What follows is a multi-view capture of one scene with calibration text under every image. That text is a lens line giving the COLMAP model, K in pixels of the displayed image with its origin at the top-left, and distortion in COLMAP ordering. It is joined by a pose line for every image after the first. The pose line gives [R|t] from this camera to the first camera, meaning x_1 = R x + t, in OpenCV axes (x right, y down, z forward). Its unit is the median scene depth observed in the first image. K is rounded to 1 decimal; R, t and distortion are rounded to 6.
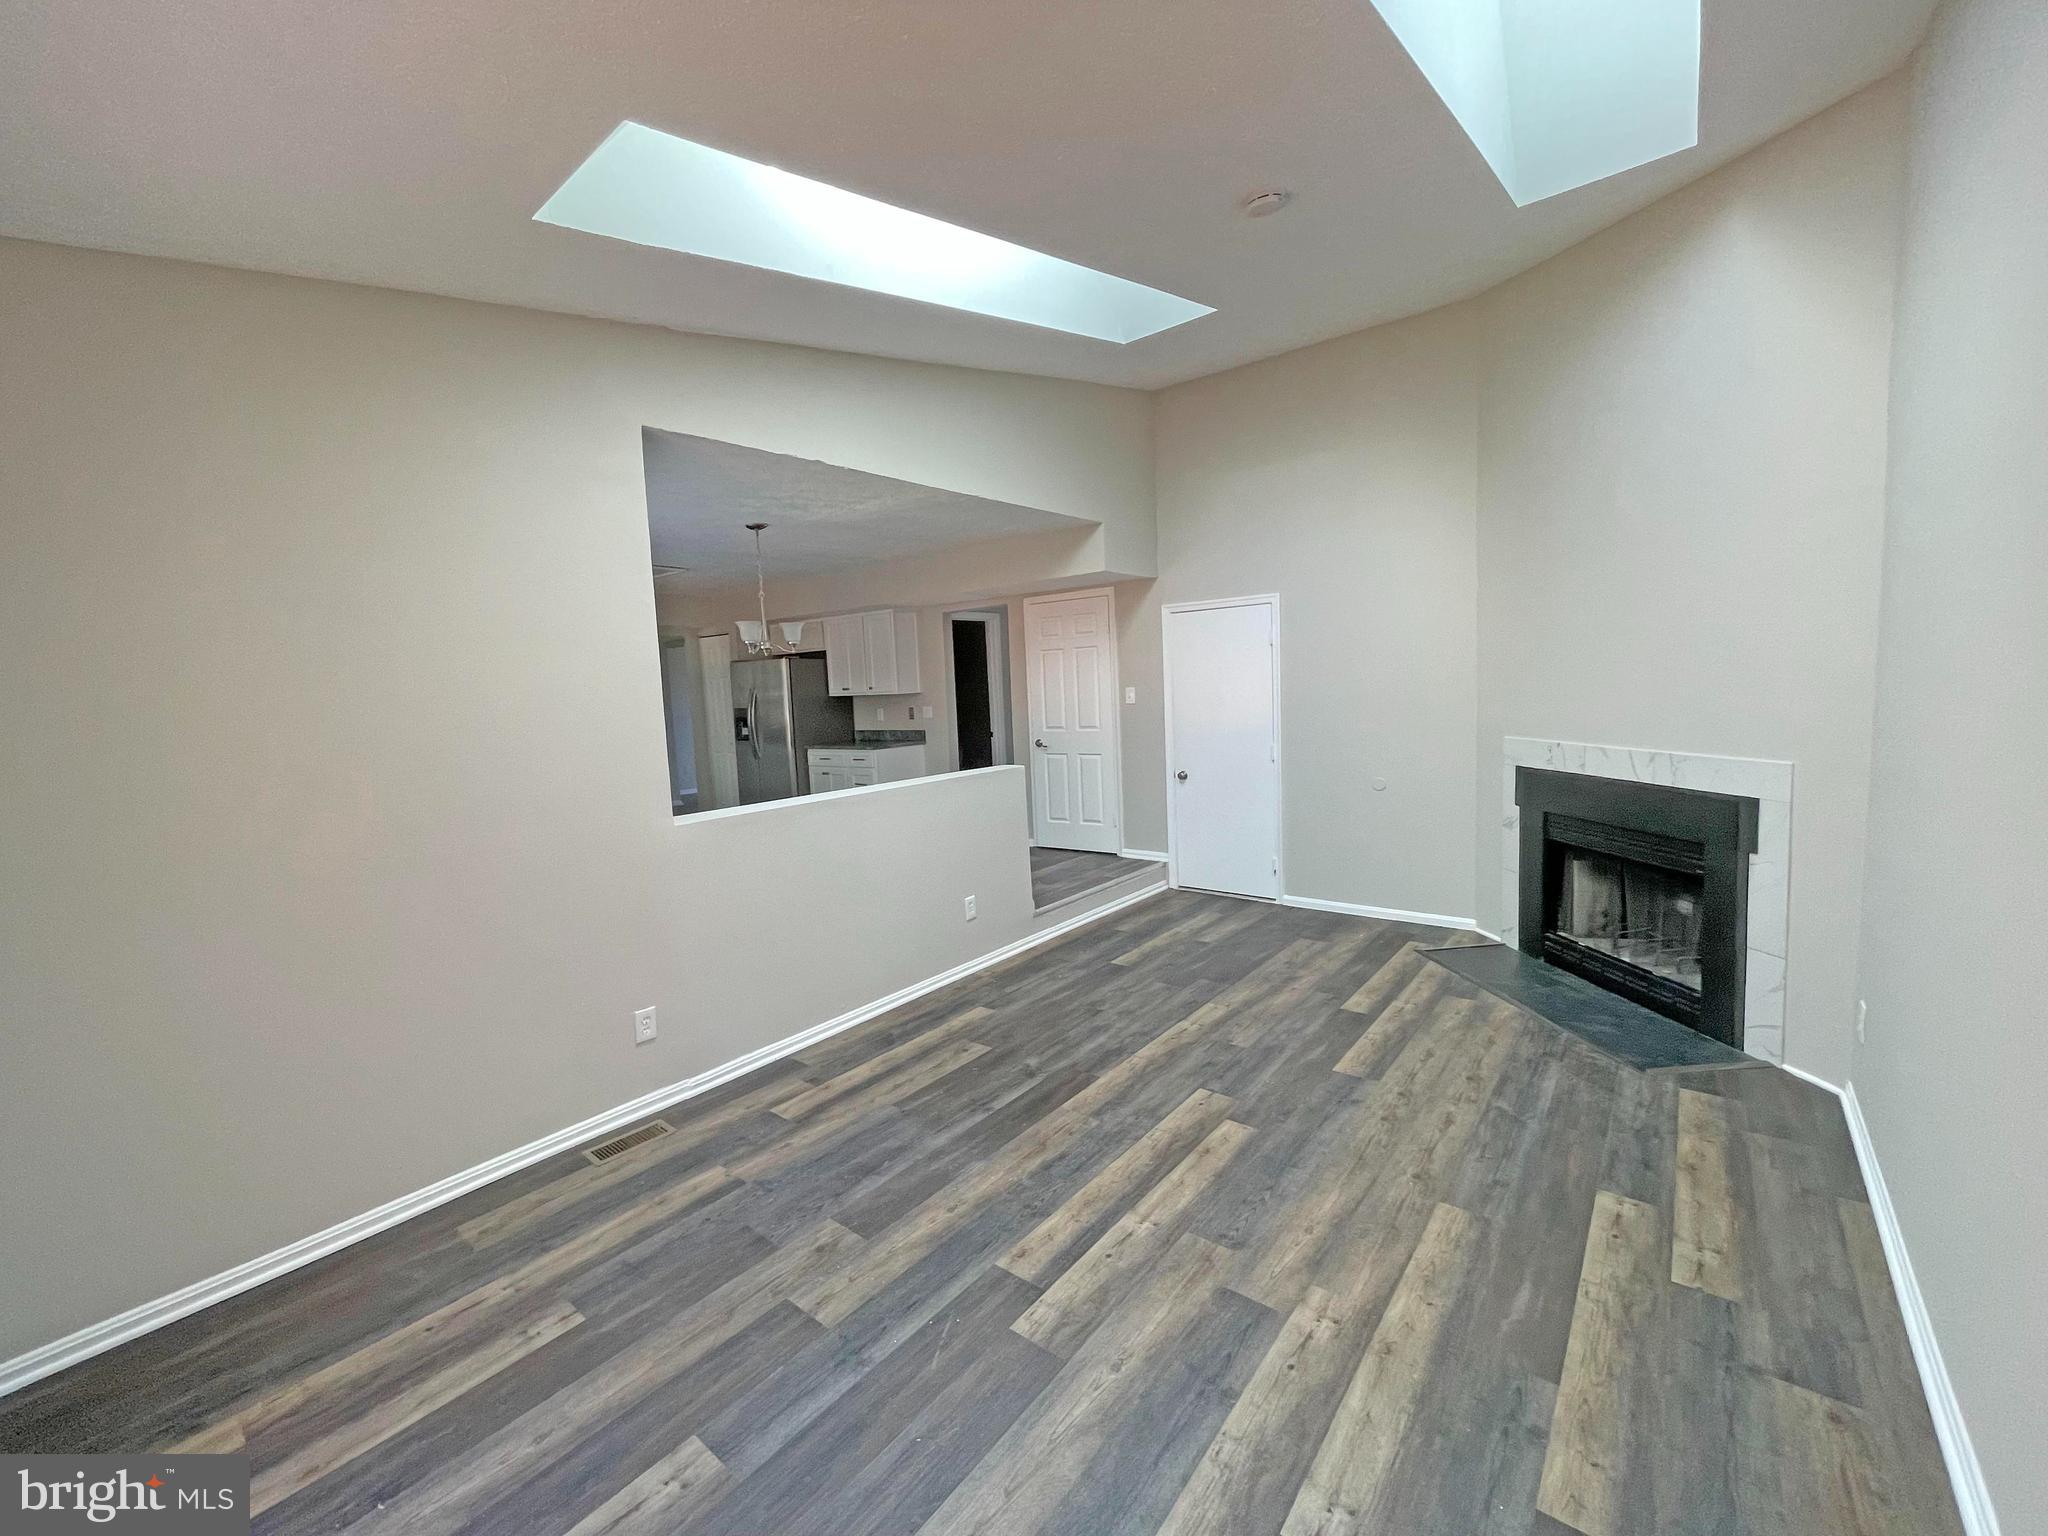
lens RADIAL K [[829.9, 0, 1025.4], [0, 829.9, 765.6], [0, 0, 1]] dist [0.000376, 0.000645]
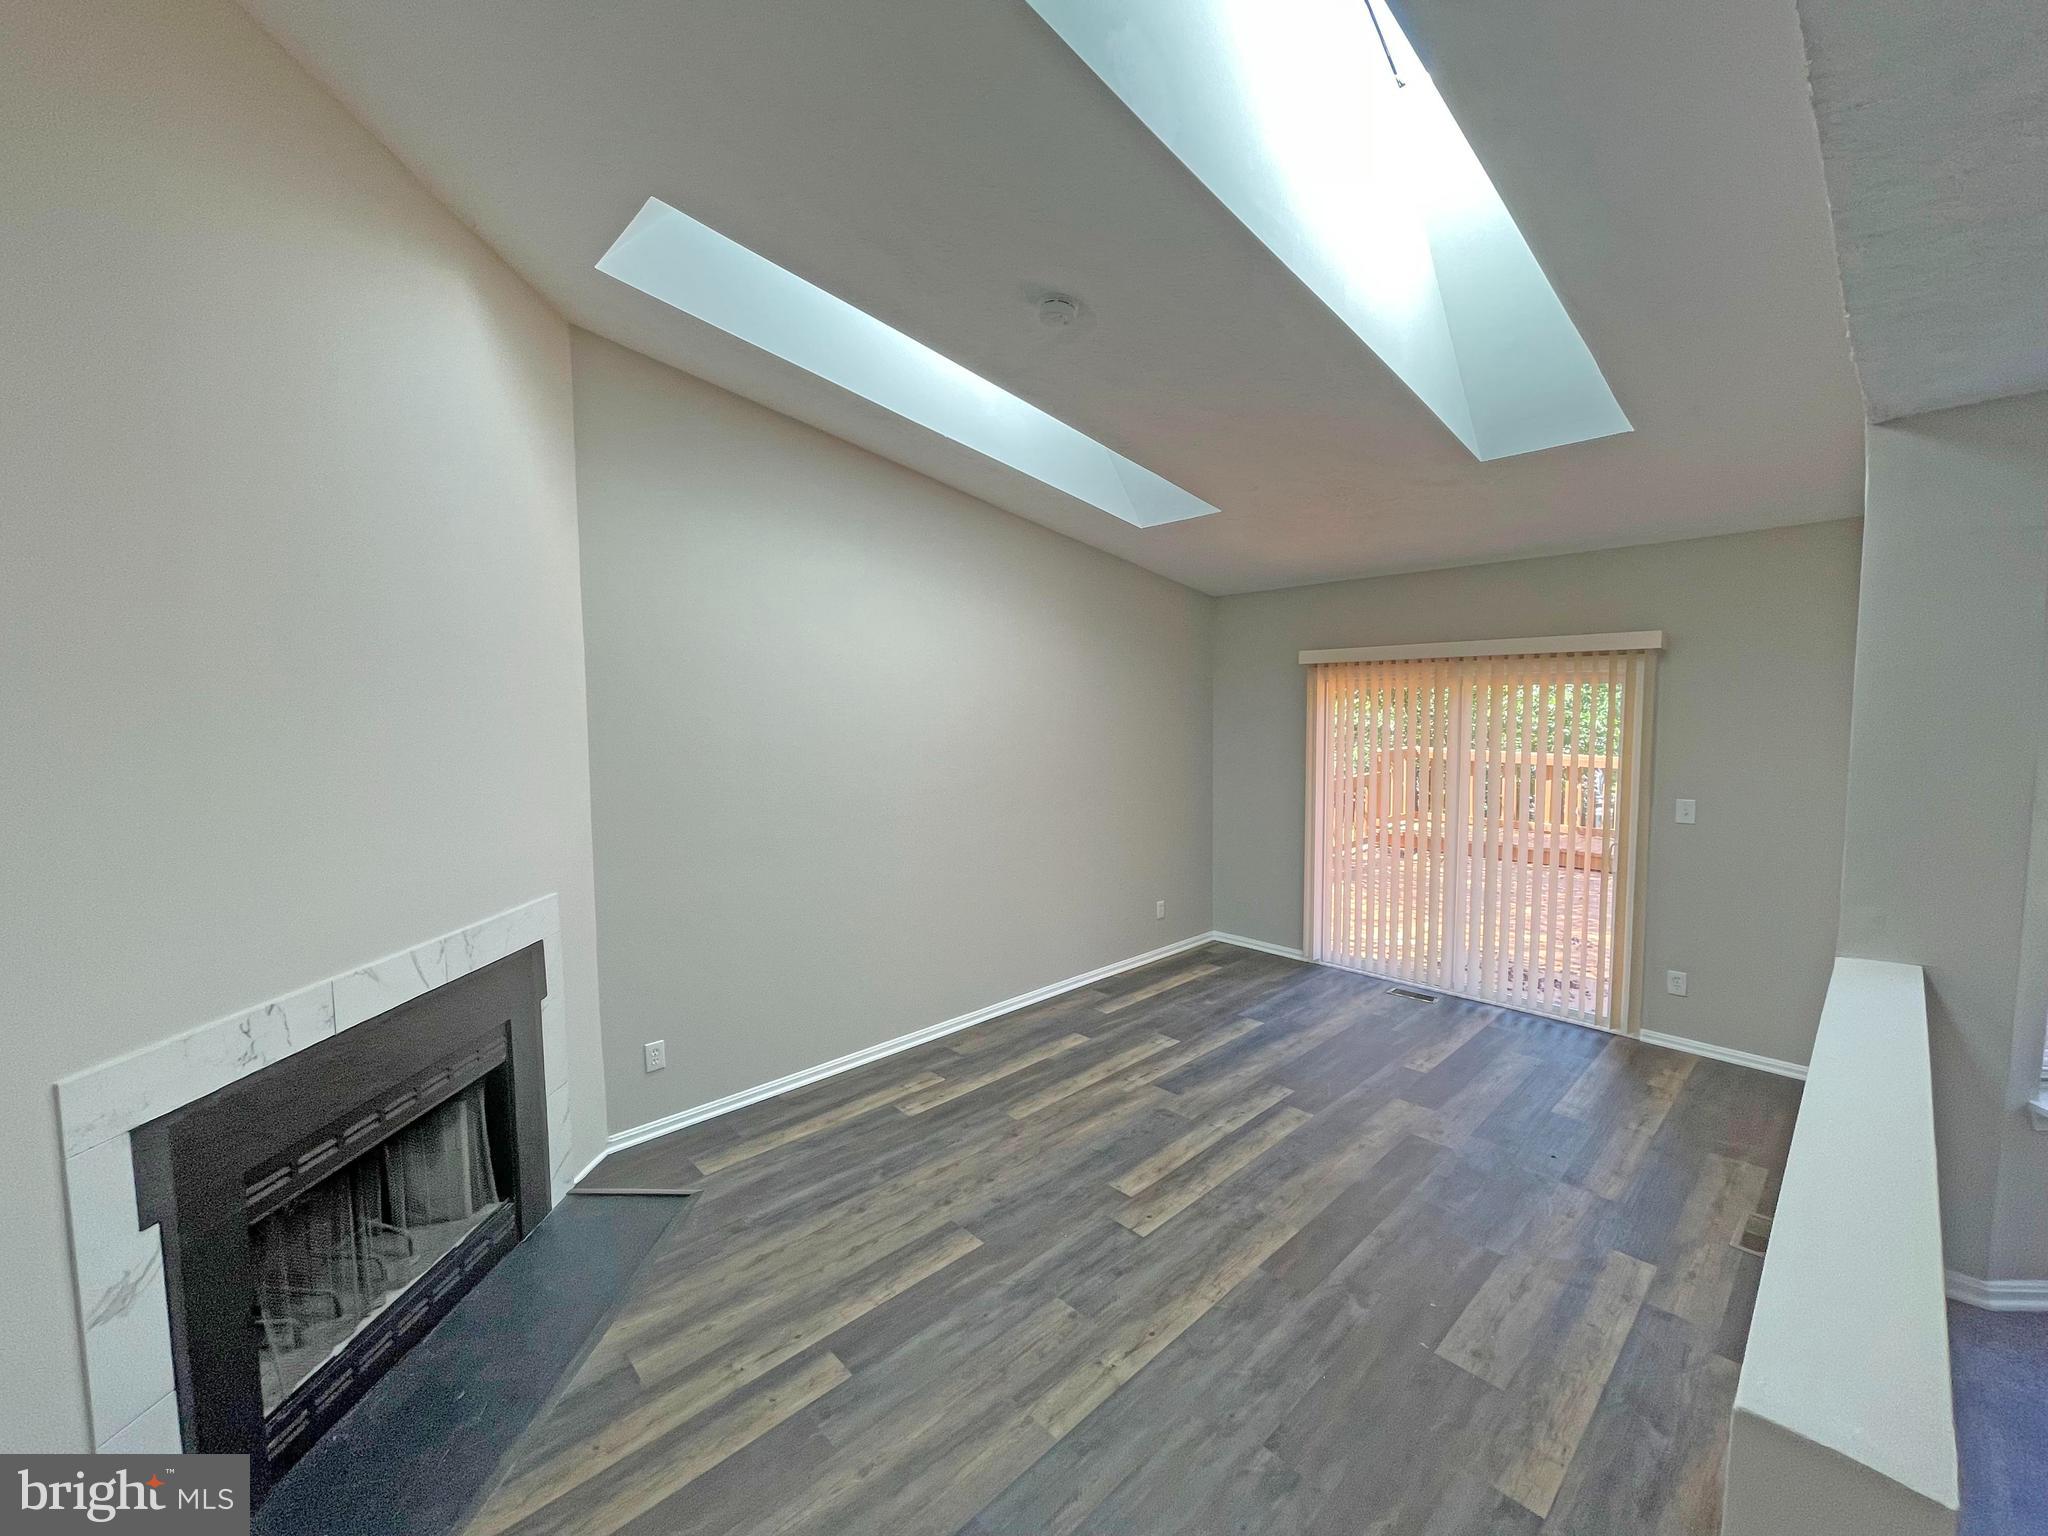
lens RADIAL K [[829.9, 0, 1028.9], [0, 829.9, 766.6], [0, 0, 1]] dist [0.000376, 0.000645]
pose [[-0.989173, 0.046485, 0.139199, 0.202201], [0.070155, 0.982891, 0.170306, -0.303310], [-0.128900, 0.178228, -0.975510, 1.982041]]
